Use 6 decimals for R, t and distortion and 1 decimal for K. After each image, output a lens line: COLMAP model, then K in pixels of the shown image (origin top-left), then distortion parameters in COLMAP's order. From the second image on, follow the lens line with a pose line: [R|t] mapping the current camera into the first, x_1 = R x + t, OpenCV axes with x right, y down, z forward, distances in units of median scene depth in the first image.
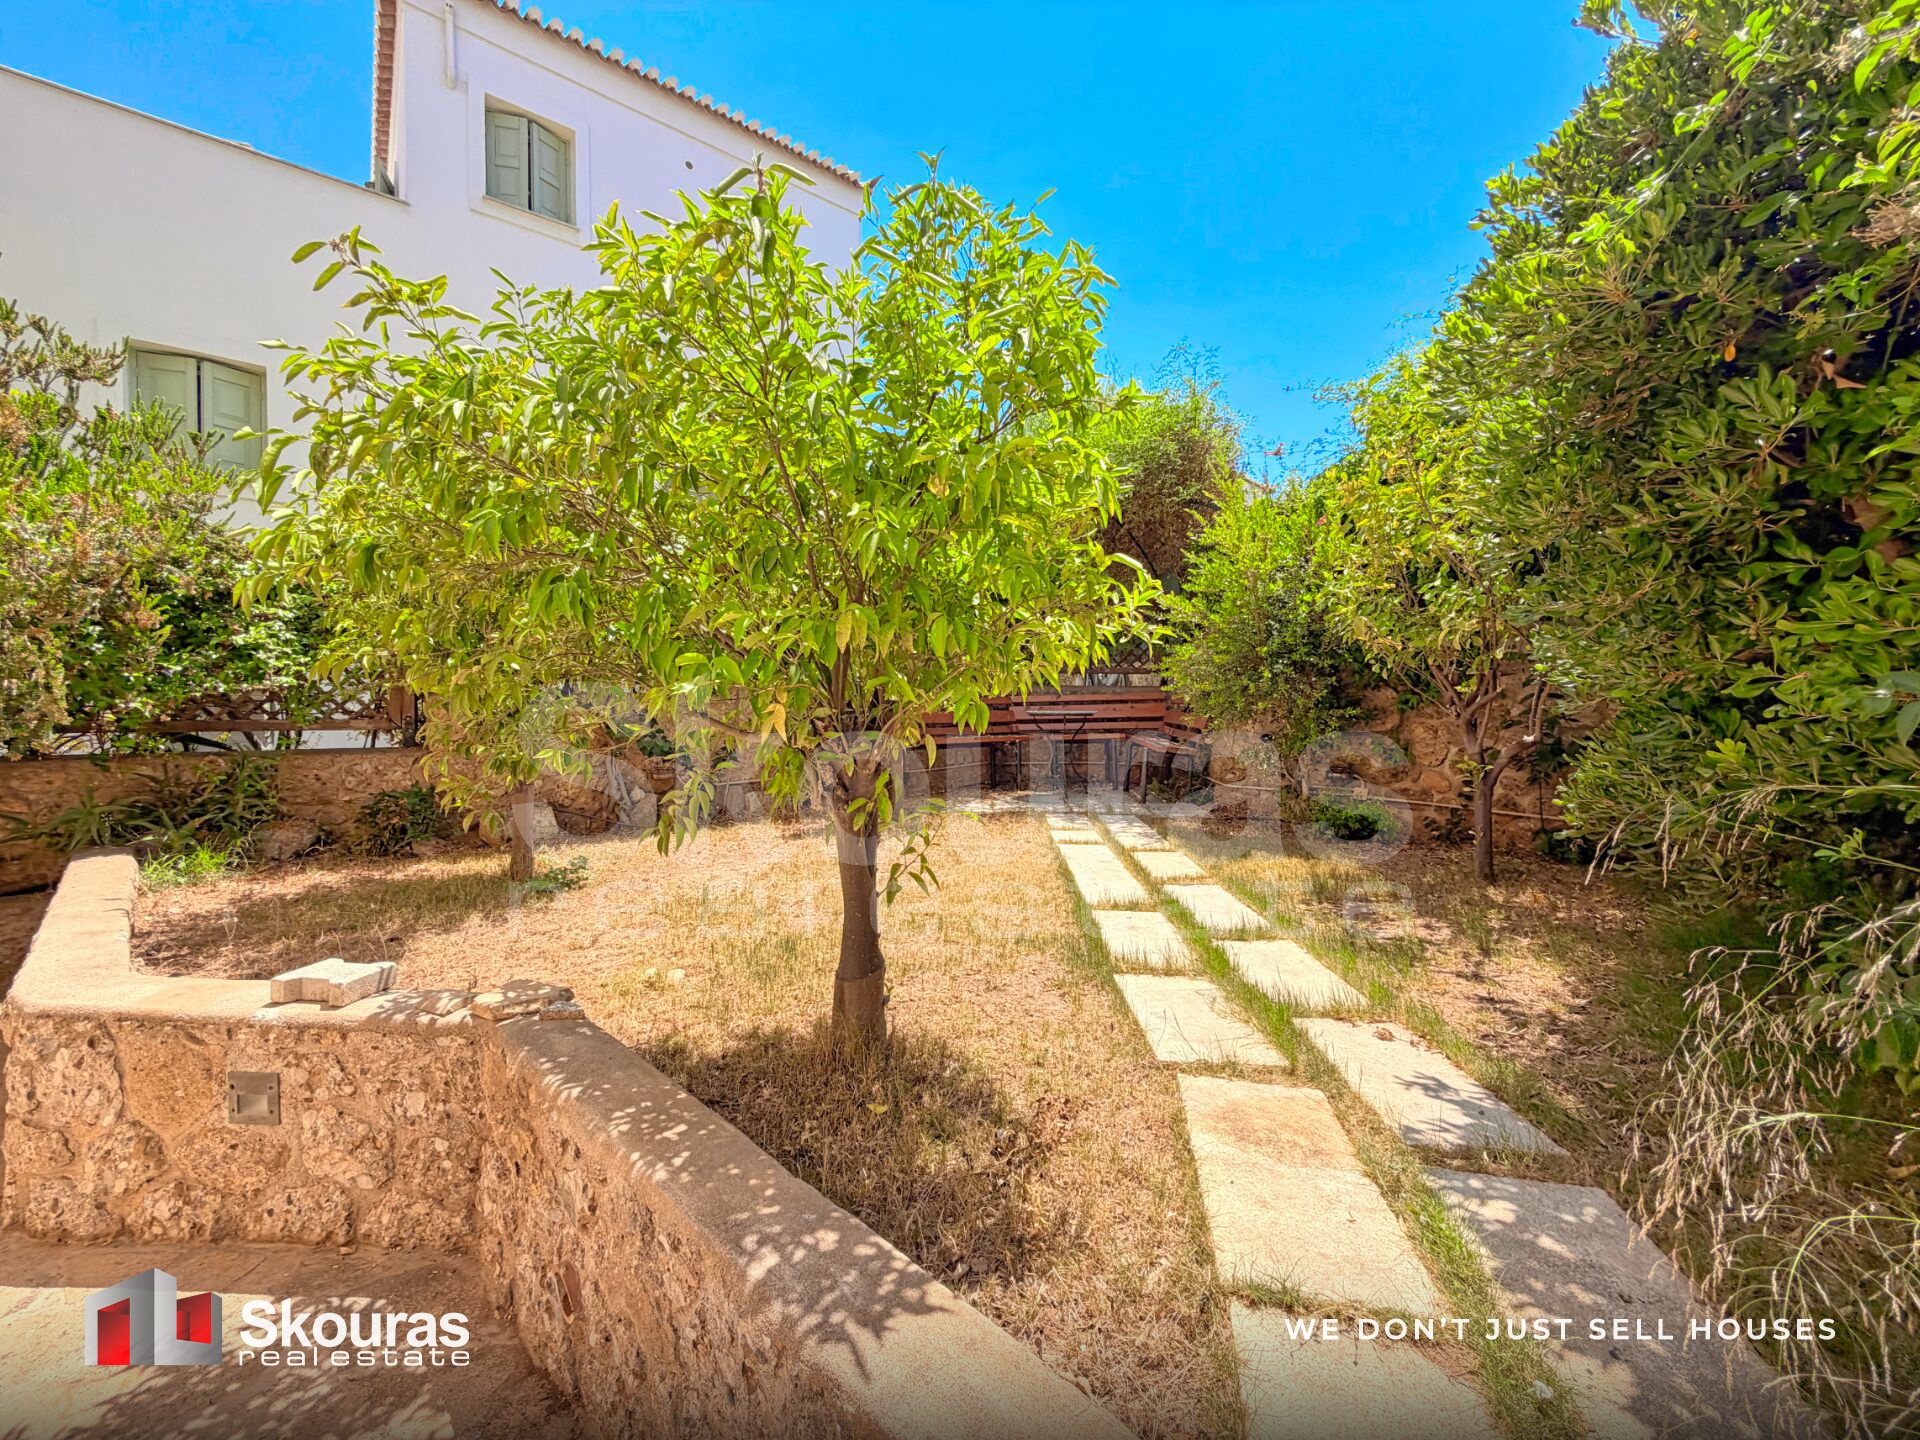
lens RADIAL K [[763.4, 0, 960.0], [0, 763.4, 720.0], [0, 0, 1]] dist [0.000113, 0.000279]
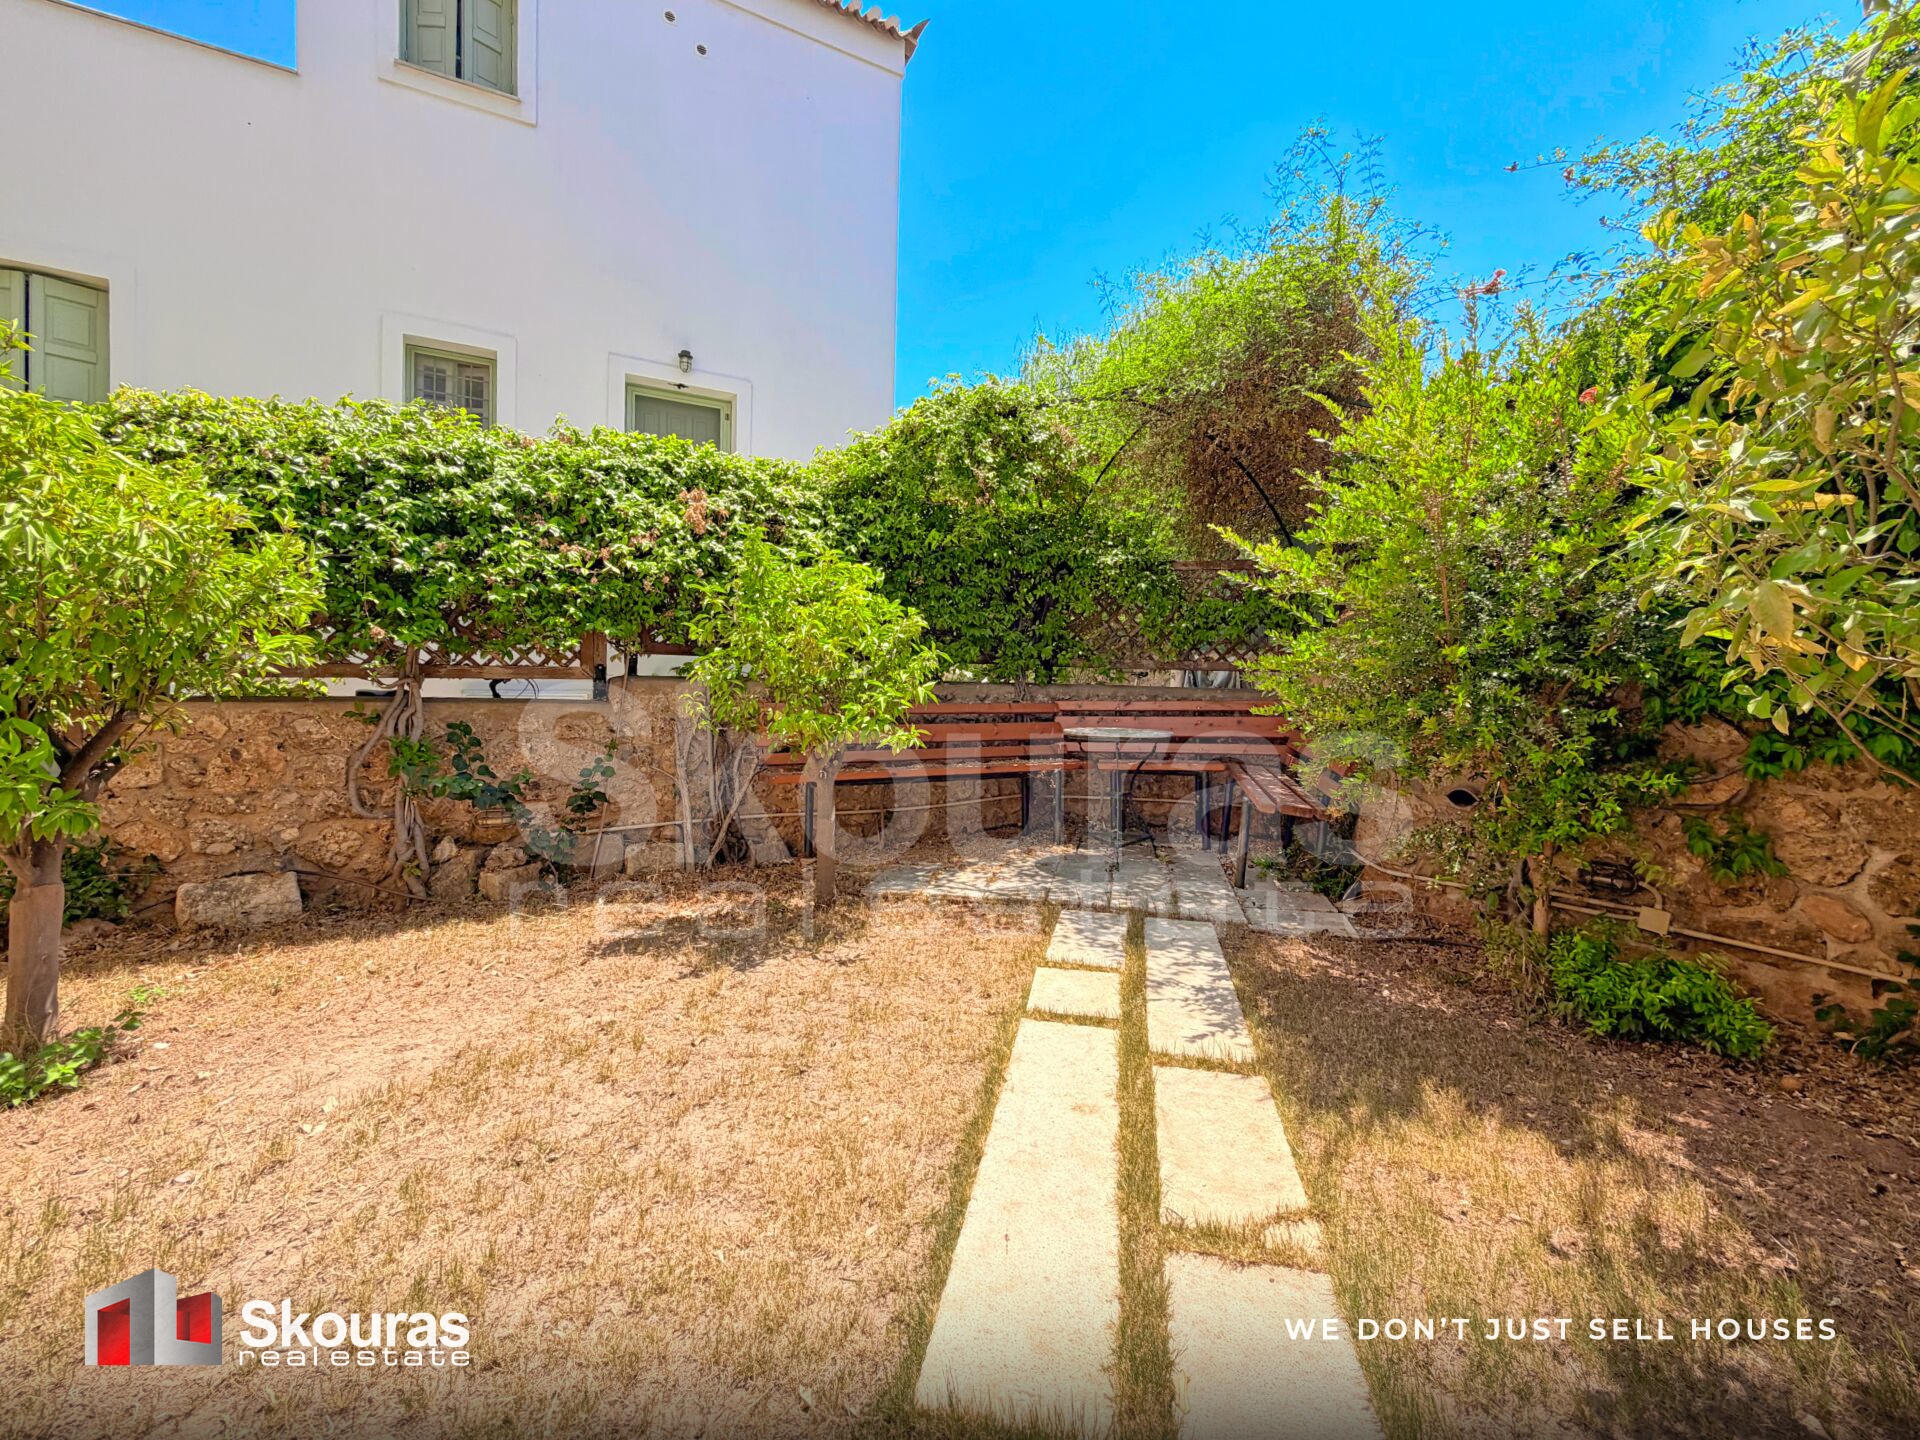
lens RADIAL K [[759.2, 0, 968.6], [0, 759.2, 690.3], [0, 0, 1]] dist [0.003820, 0.000219]
pose [[0.982023, 0.024163, -0.187210, 0.169205], [-0.024977, 0.999686, -0.001990, -0.055392], [0.187103, 0.006630, 0.982318, 0.431258]]
